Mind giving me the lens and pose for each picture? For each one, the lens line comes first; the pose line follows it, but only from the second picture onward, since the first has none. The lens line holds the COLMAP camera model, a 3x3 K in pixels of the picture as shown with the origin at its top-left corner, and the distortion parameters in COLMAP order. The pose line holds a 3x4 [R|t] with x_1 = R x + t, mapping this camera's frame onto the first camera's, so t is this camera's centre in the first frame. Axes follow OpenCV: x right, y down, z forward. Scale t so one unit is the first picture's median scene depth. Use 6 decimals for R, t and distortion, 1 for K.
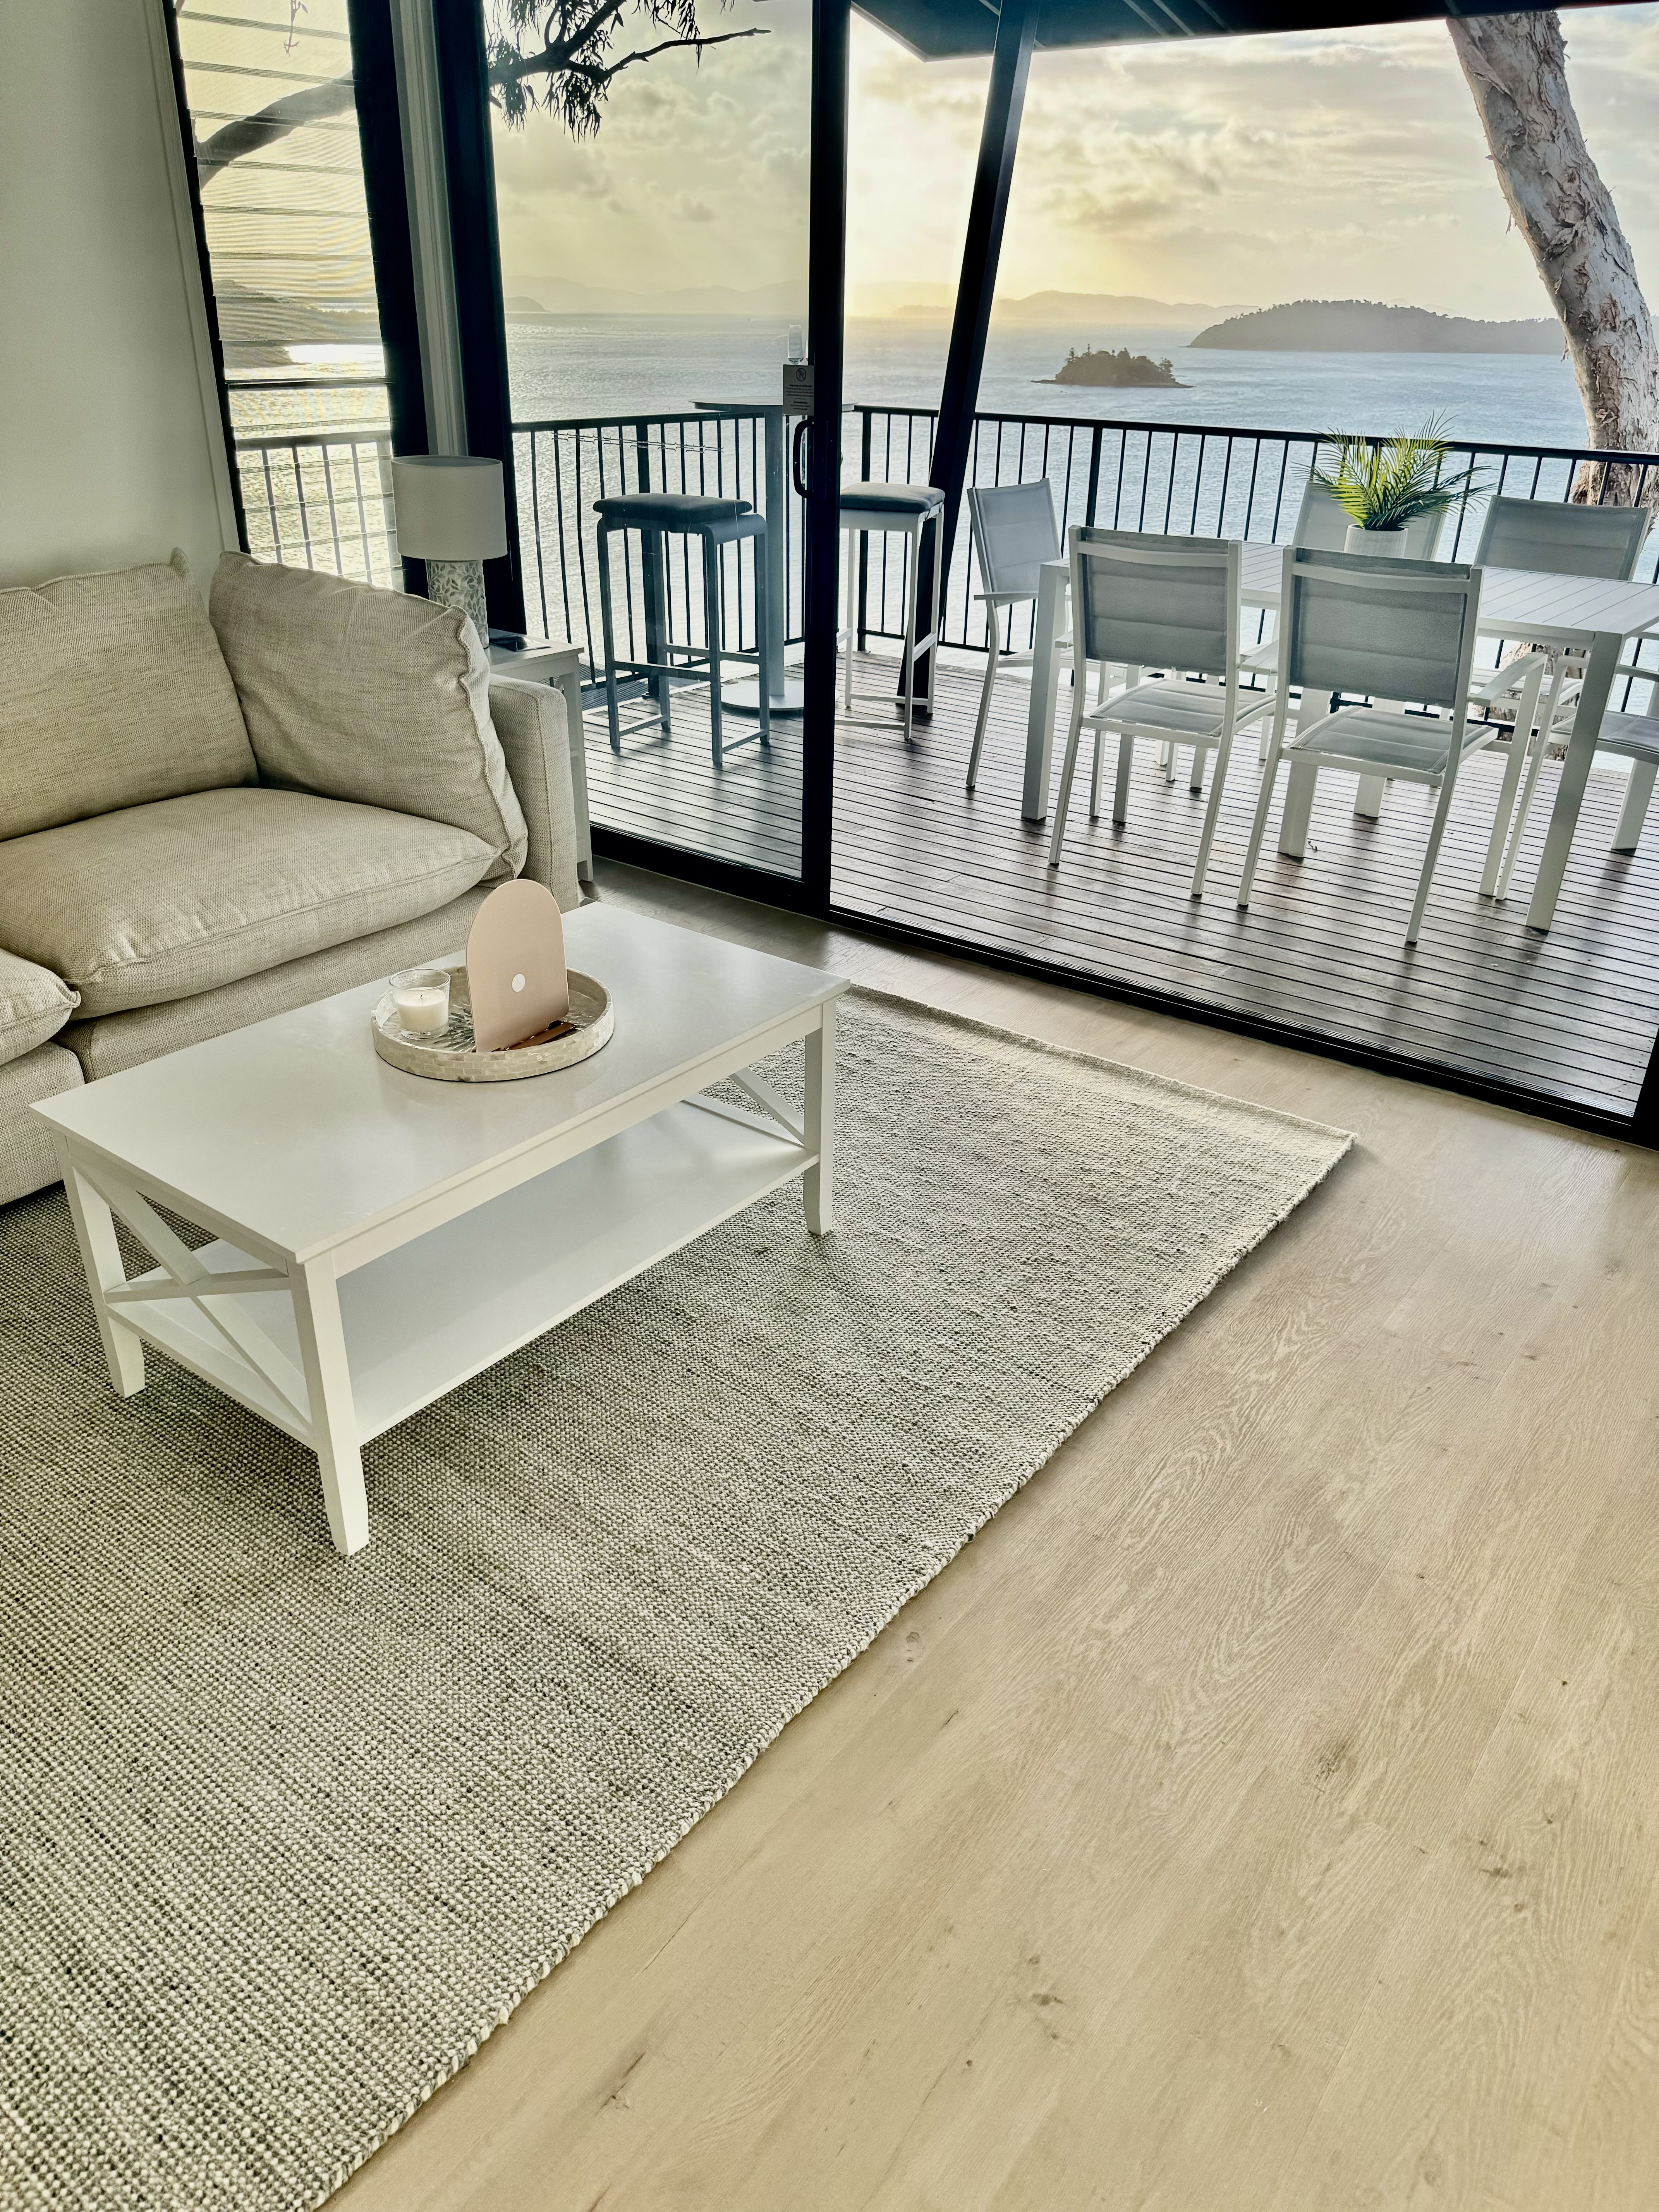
lens RADIAL K [[1571.0, 0, 829.5], [0, 1571.0, 1106.0], [0, 0, 1]] dist [-0.001146, -0.006190]
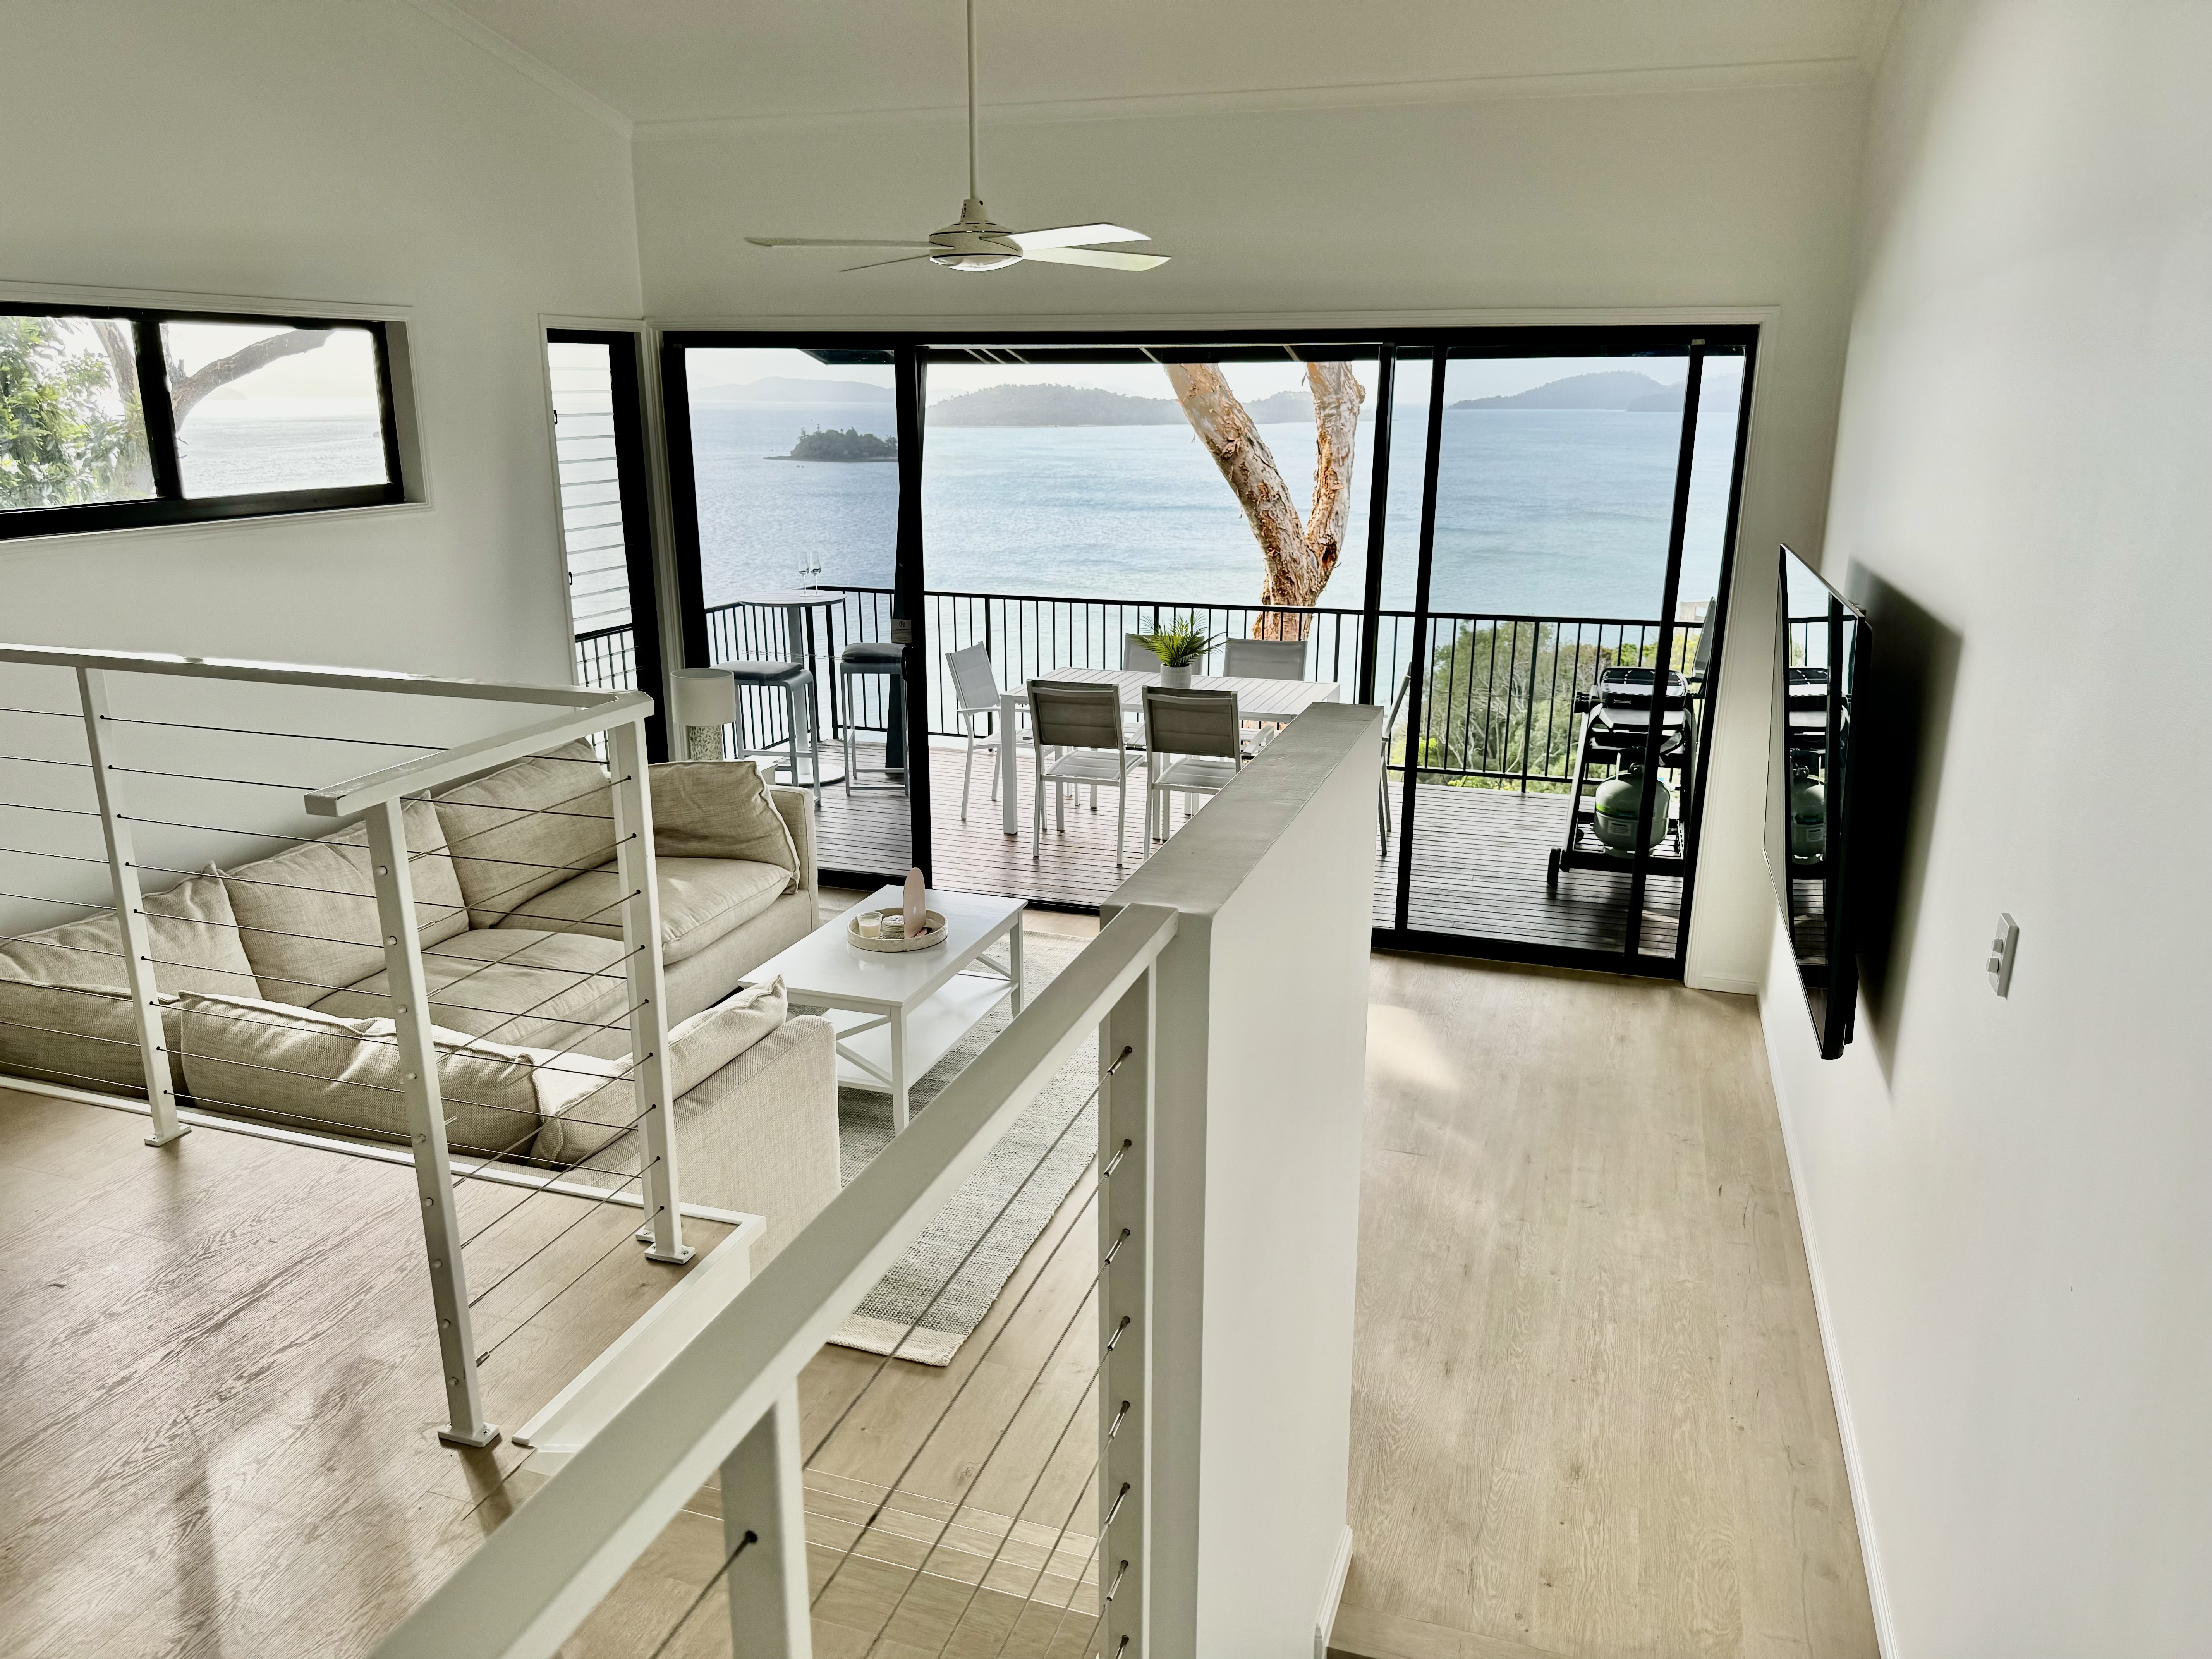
lens RADIAL K [[1555.5, 0, 1106.0], [0, 1555.5, 829.5], [0, 0, 1]] dist [0.068532, -0.075818]
pose [[0.947085, -0.099123, 0.305295, -0.173770], [0.156412, 0.973077, -0.169285, 0.069098], [-0.280295, 0.208079, 0.937090, -0.372113]]
